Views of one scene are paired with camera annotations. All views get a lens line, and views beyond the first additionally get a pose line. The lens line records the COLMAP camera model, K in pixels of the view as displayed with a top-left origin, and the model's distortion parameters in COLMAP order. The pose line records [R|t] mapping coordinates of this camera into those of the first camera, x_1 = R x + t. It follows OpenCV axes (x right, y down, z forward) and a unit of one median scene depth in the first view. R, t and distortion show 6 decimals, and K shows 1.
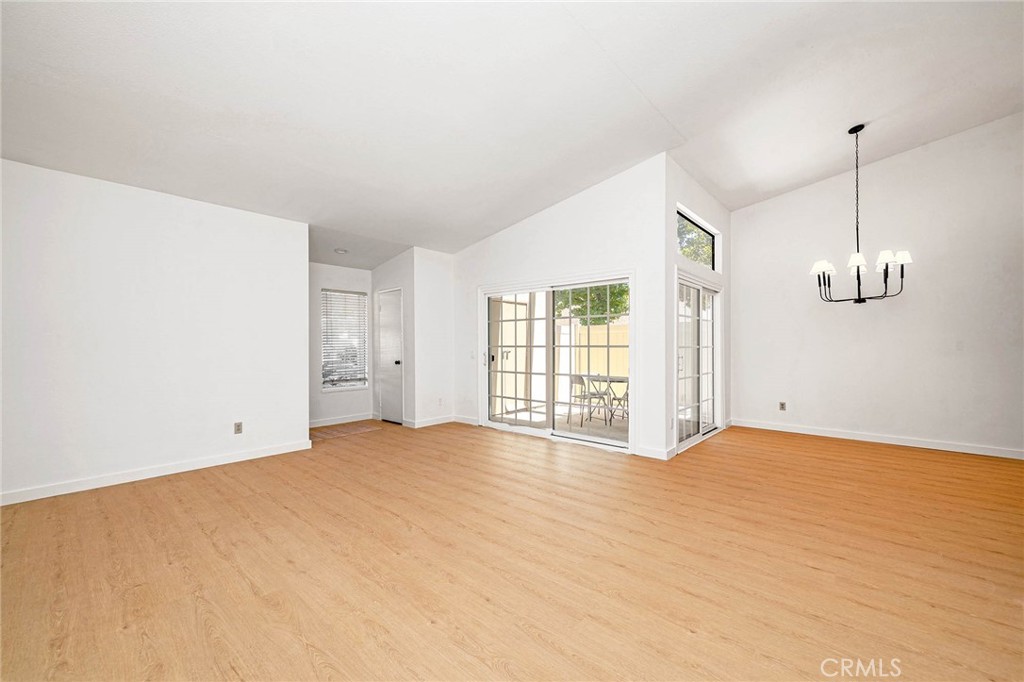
lens RADIAL K [[413.1, 0, 506.3], [0, 413.1, 343.9], [0, 0, 1]] dist [-0.001721, -0.000356]
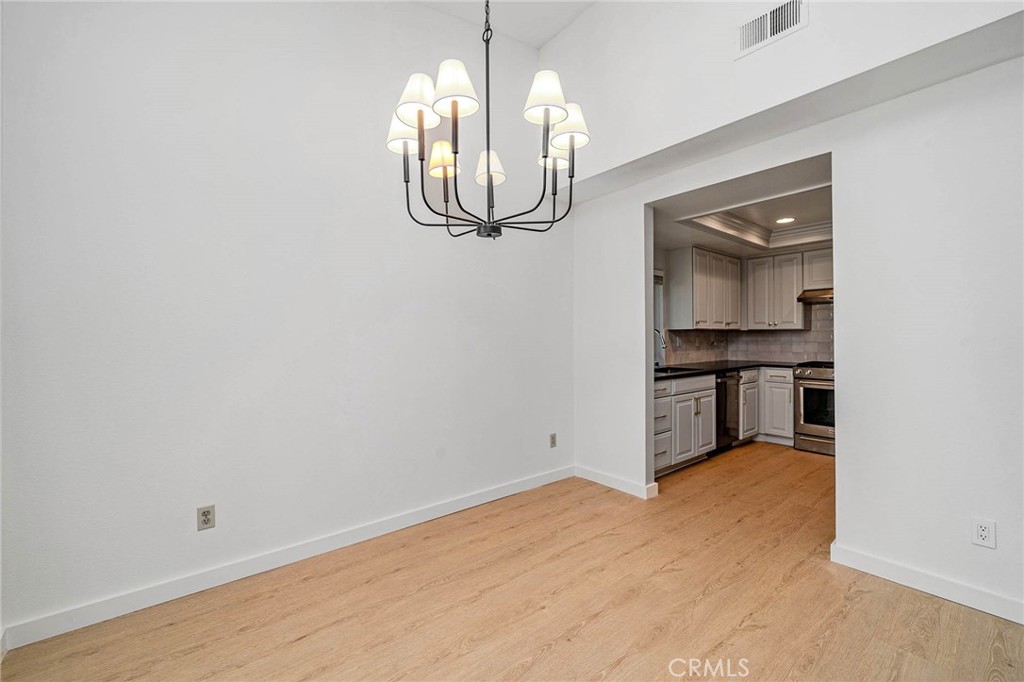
lens RADIAL K [[413.1, 0, 502.2], [0, 413.1, 336.8], [0, 0, 1]] dist [-0.001721, -0.000356]
pose [[0.155353, 0.005037, 0.987846, 0.492403], [0.001771, 0.999984, -0.005377, -0.000379], [-0.987857, 0.002585, 0.155341, 0.957301]]
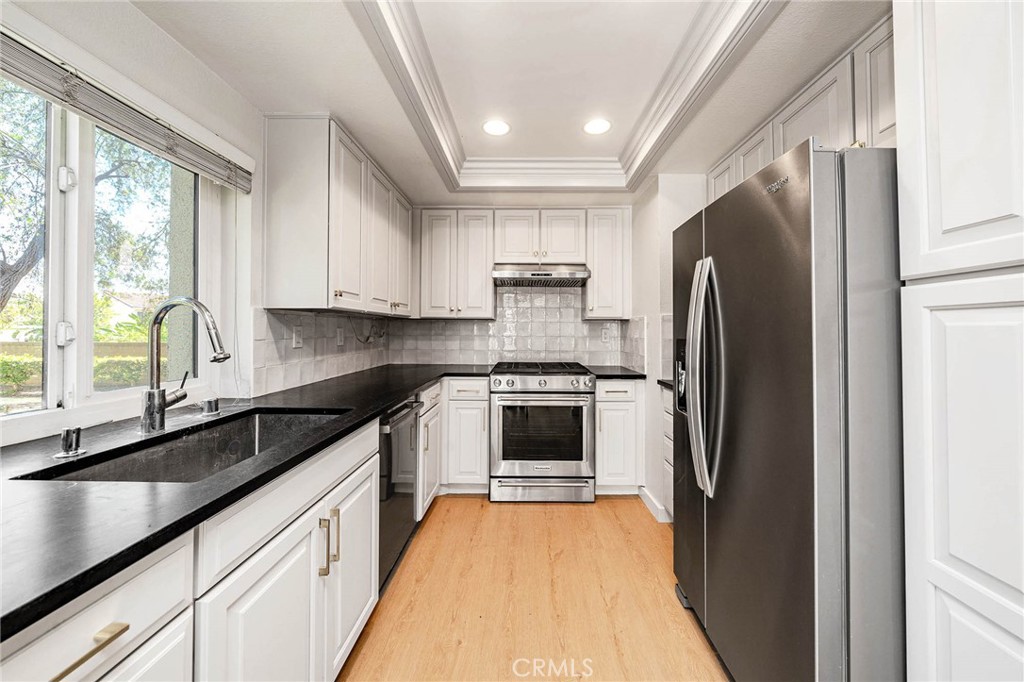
lens RADIAL K [[353.1, 0, 518.9], [0, 353.1, 326.6], [0, 0, 1]] dist [-0.011062, 0.000748]
pose [[-0.671610, 0.009740, 0.740841, 1.192705], [-0.003381, 0.999863, -0.016211, 0.001042], [-0.740897, -0.013393, -0.671485, 0.740195]]
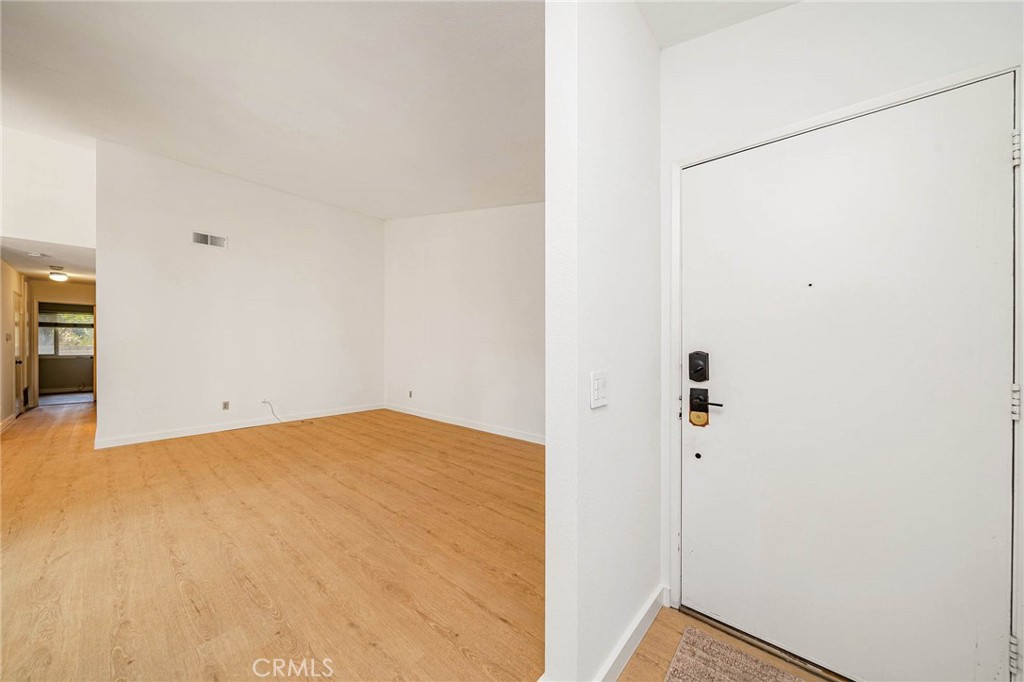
lens RADIAL K [[353.1, 0, 512.0], [0, 353.1, 347.7], [0, 0, 1]] dist [-0.011062, 0.000748]
pose [[-0.999427, -0.001615, -0.033823, -0.526026], [-0.001870, 0.999970, 0.007488, 0.001863], [0.033810, 0.007547, -0.999400, 1.459439]]
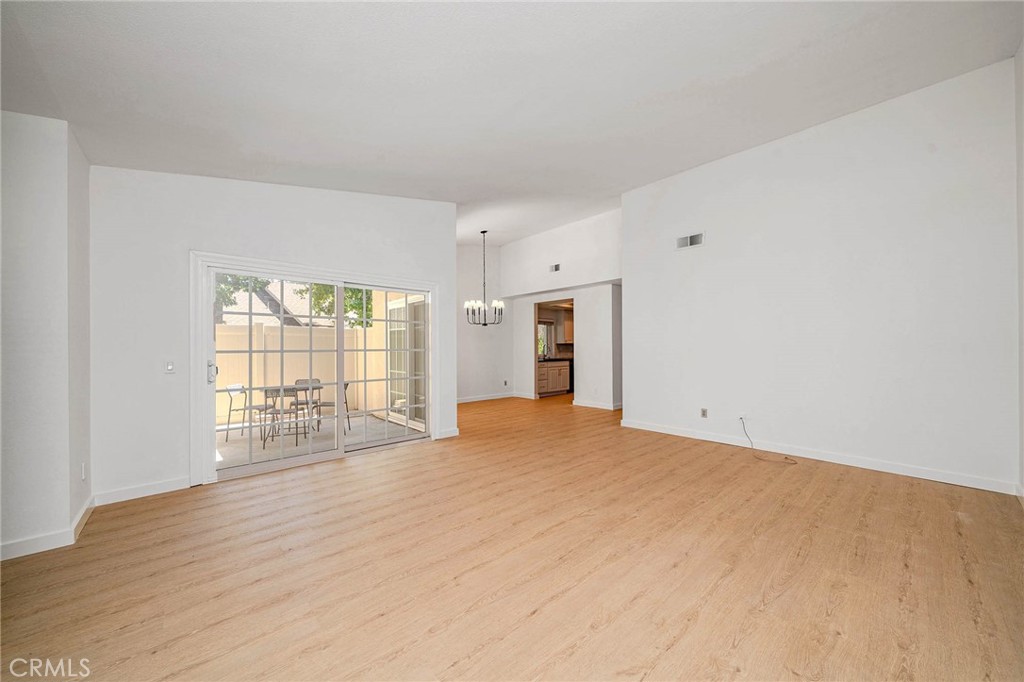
lens RADIAL K [[369.0, 0, 517.1], [0, 369.0, 345.5], [0, 0, 1]] dist [-0.002597, 0.000006]
pose [[0.093180, 0.006675, 0.995627, -0.804711], [0.004470, 0.999965, -0.007122, 0.002594], [-0.995639, 0.005115, 0.093147, 0.720800]]
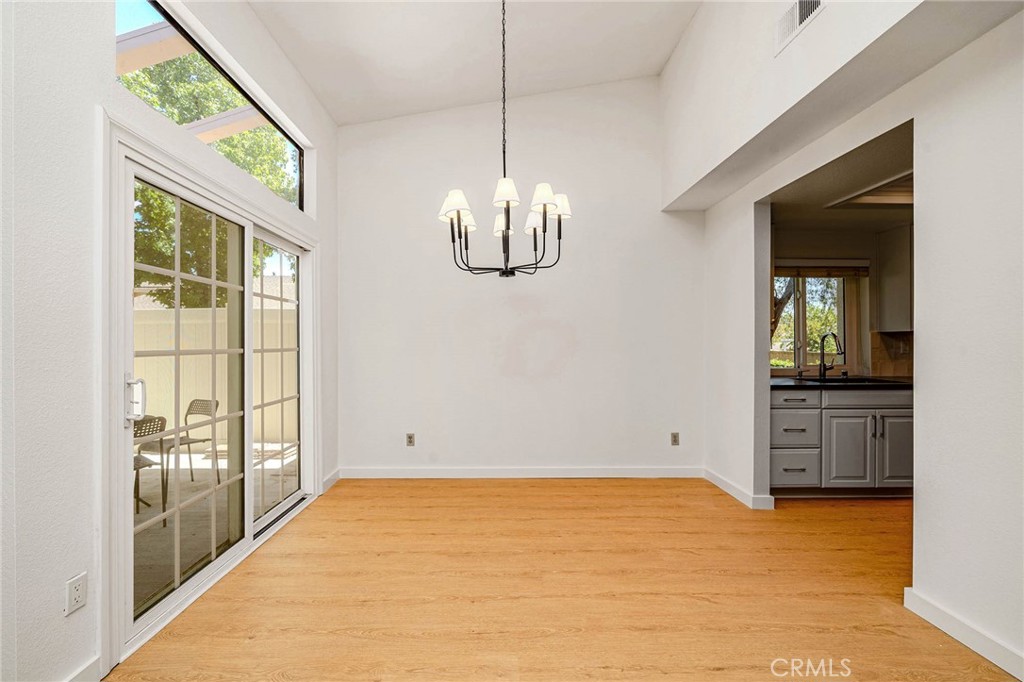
lens RADIAL K [[413.1, 0, 497.3], [0, 413.1, 345.9], [0, 0, 1]] dist [-0.001721, -0.000356]
pose [[0.740297, -0.005554, 0.672258, 0.454904], [0.001313, 0.999976, 0.006816, -0.001614], [-0.672279, -0.004163, 0.740286, 0.581202]]
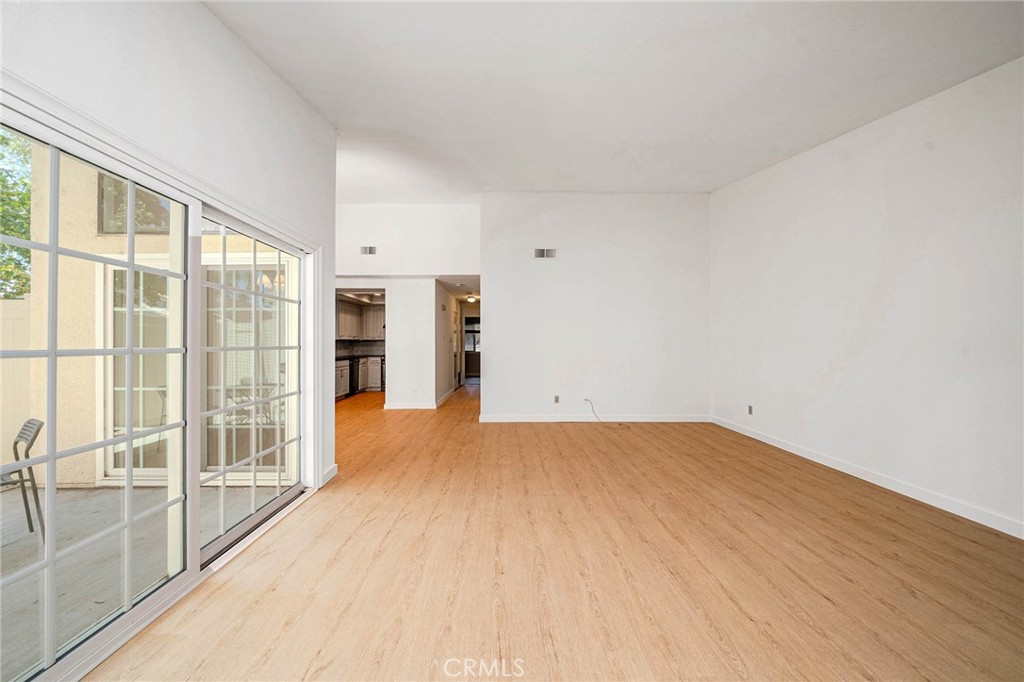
lens RADIAL K [[353.1, 0, 503.4], [0, 353.1, 342.6], [0, 0, 1]] dist [-0.011062, 0.000748]
pose [[-0.676894, 0.004056, 0.736069, -0.439164], [0.001284, 0.999990, -0.004329, 0.000931], [-0.736079, -0.001986, -0.676893, 1.288795]]
